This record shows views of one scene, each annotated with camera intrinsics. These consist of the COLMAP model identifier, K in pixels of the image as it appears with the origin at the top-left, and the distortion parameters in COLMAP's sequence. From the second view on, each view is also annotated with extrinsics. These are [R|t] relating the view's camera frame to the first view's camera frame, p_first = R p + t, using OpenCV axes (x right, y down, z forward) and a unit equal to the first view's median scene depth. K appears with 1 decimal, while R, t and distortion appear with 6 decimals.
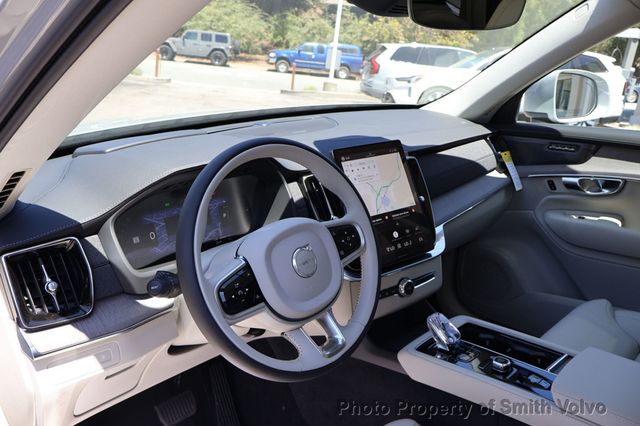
lens RADIAL K [[535.8, 0, 319.5], [0, 535.8, 213.4], [0, 0, 1]] dist [0.008366, -0.010428]
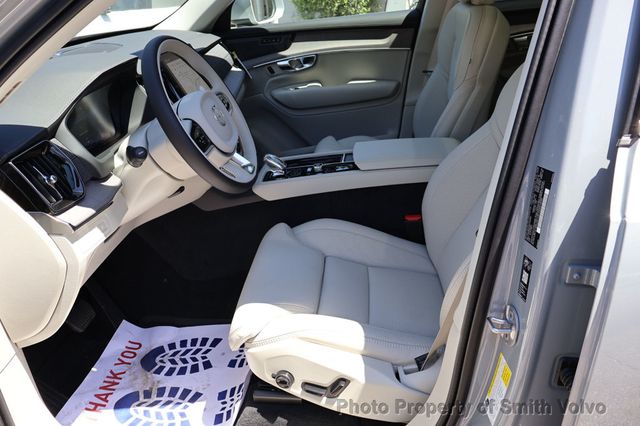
lens RADIAL K [[535.8, 0, 319.1], [0, 535.8, 215.8], [0, 0, 1]] dist [0.008366, -0.010428]
pose [[0.753569, -0.330648, 0.568161, -0.386547], [0.272621, 0.943657, 0.187587, 0.077180], [-0.598174, 0.013533, 0.801252, -0.169414]]
